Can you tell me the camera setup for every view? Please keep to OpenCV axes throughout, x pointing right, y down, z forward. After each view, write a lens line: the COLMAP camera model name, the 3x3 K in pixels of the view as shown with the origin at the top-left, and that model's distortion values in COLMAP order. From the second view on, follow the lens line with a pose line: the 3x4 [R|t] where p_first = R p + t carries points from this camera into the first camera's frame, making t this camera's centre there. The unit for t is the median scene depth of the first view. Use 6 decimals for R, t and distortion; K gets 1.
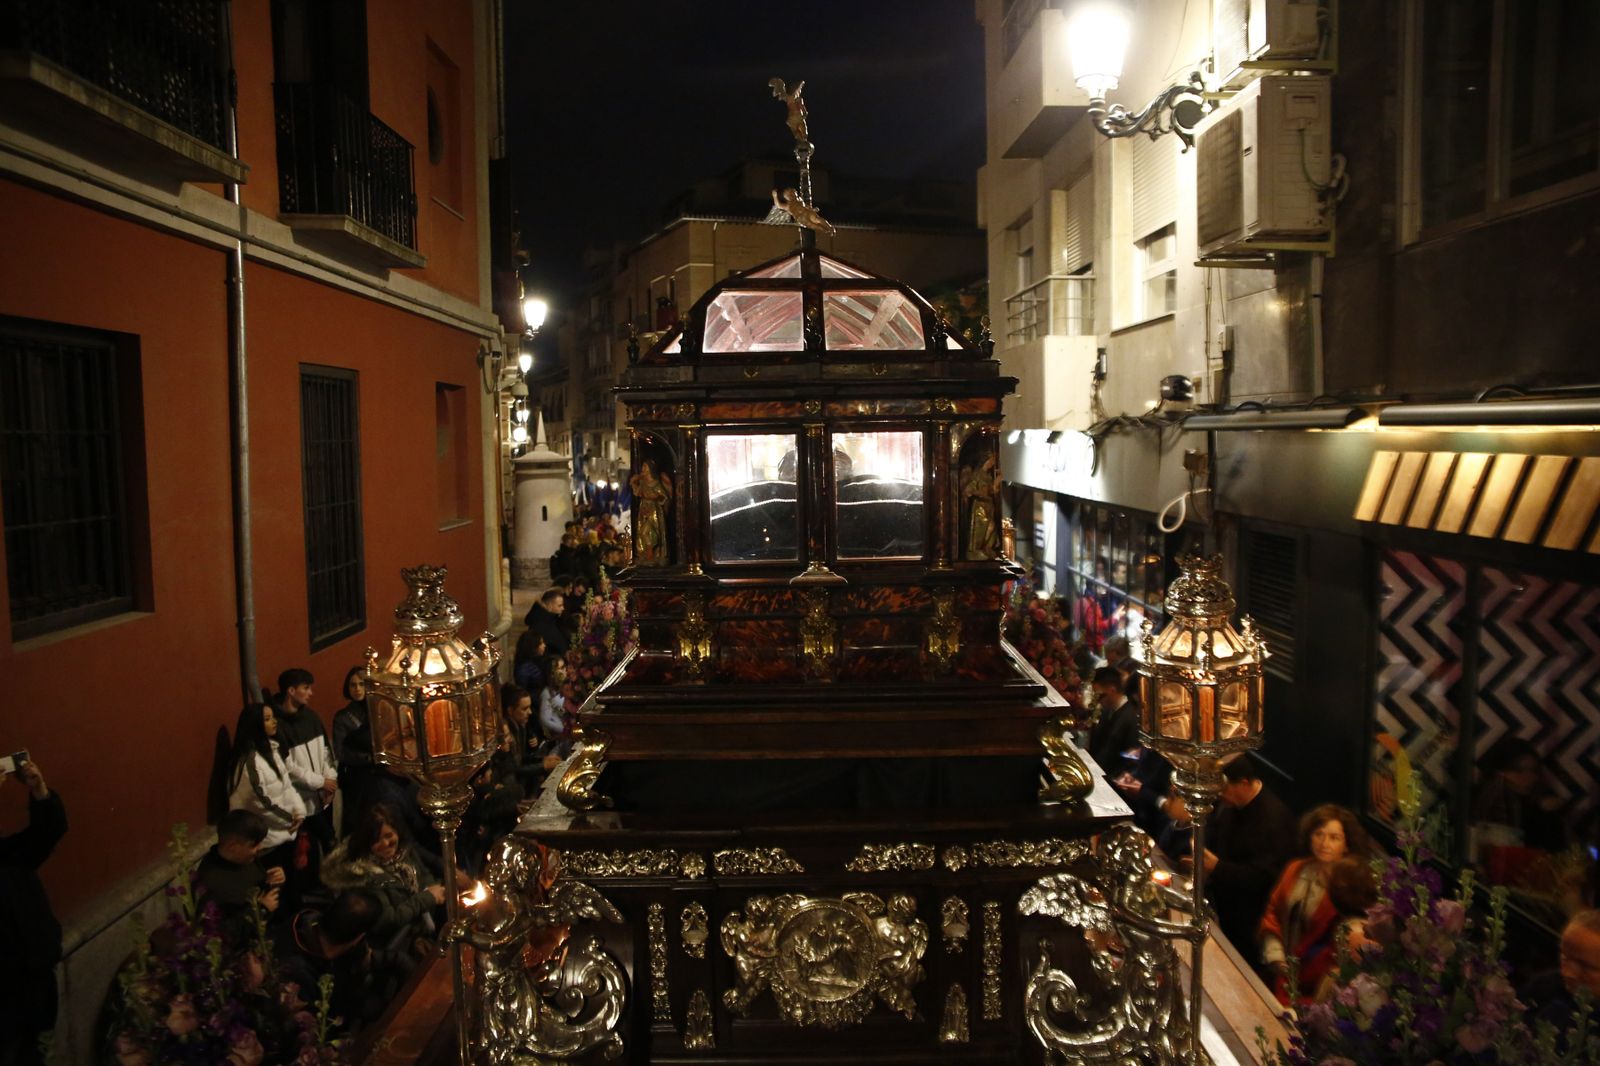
lens RADIAL K [[1099.3, 0, 807.4], [0, 1099.3, 532.4], [0, 0, 1]] dist [-0.110533, 0.095343]
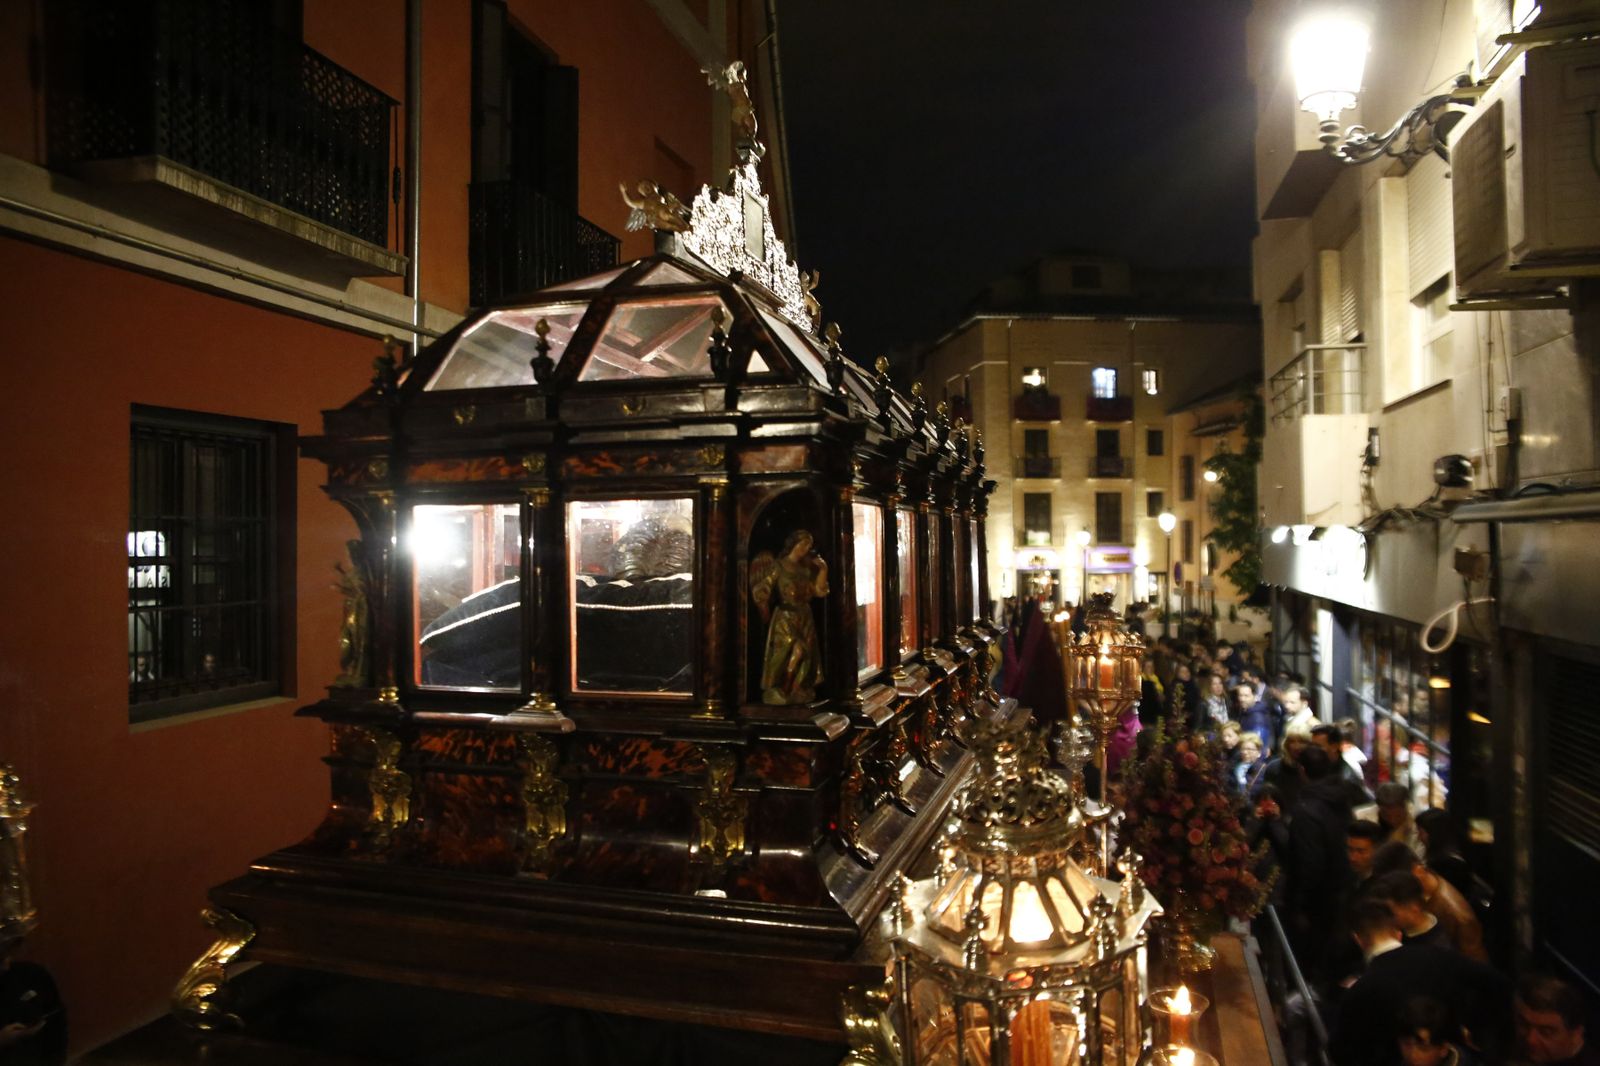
lens RADIAL K [[1099.3, 0, 807.4], [0, 1099.3, 532.4], [0, 0, 1]] dist [-0.110533, 0.095343]
pose [[0.959947, 0.004698, -0.280143, 0.118211], [-0.030207, 0.995767, -0.086812, -0.006187], [0.278550, 0.091797, 0.956025, 0.136803]]
